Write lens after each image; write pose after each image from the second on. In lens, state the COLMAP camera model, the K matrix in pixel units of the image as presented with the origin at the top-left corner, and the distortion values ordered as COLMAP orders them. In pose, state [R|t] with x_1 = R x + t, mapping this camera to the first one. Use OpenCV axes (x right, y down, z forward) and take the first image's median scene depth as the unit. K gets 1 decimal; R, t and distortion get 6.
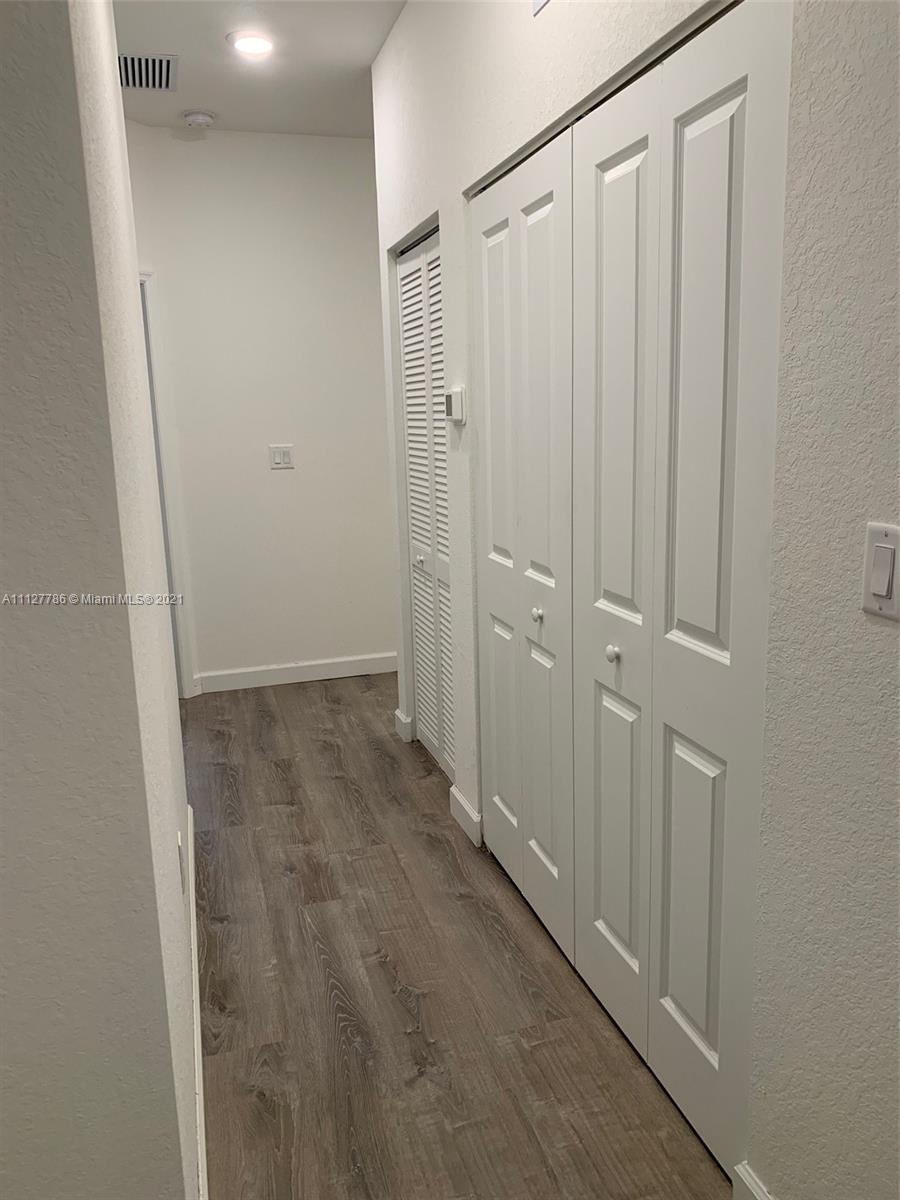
lens RADIAL K [[918.5, 0, 441.4], [0, 918.5, 595.3], [0, 0, 1]] dist [0.049503, -0.063931]
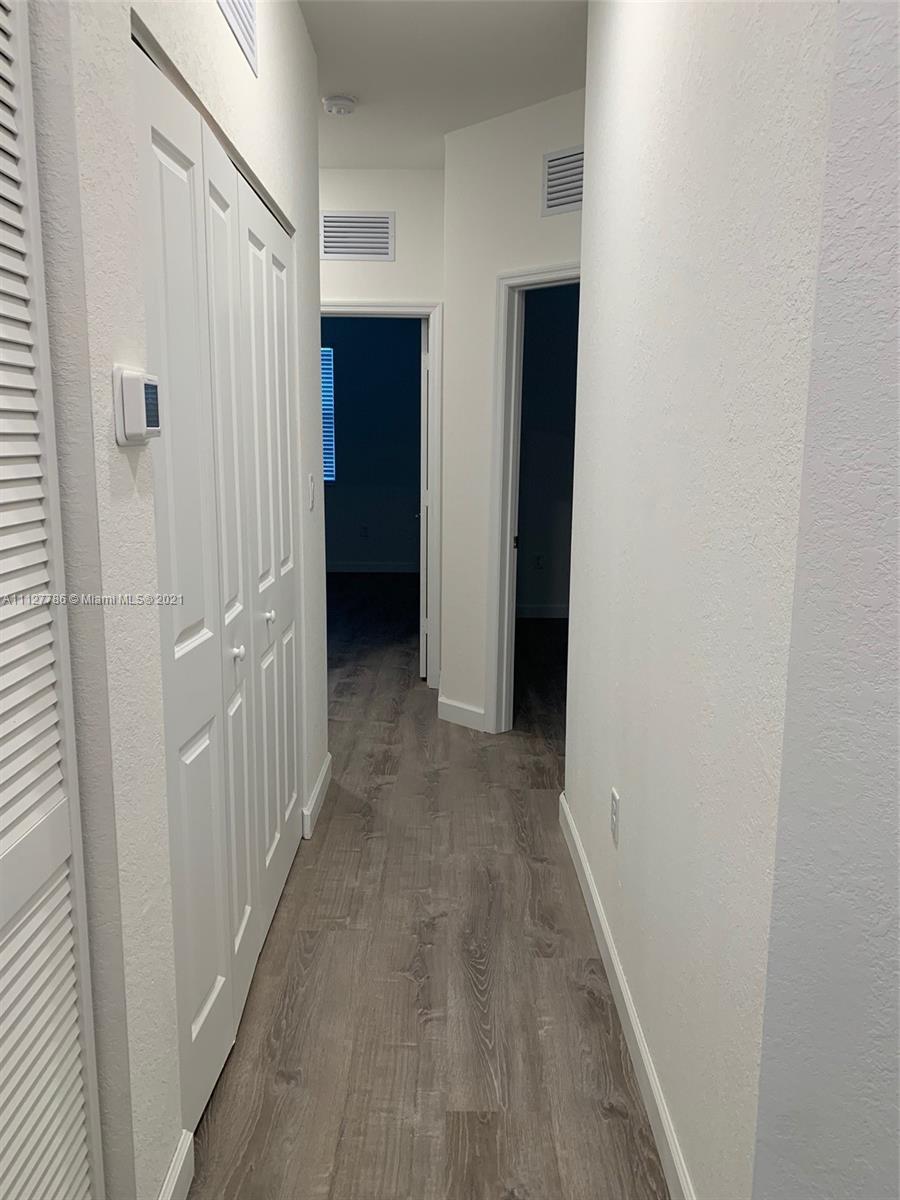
lens RADIAL K [[918.5, 0, 443.3], [0, 918.5, 599.1], [0, 0, 1]] dist [0.049503, -0.063931]
pose [[-0.959766, -0.036641, 0.278400, -0.320539], [0.063991, 0.936822, 0.343905, -0.310110], [-0.273412, 0.347883, -0.896785, 1.666604]]
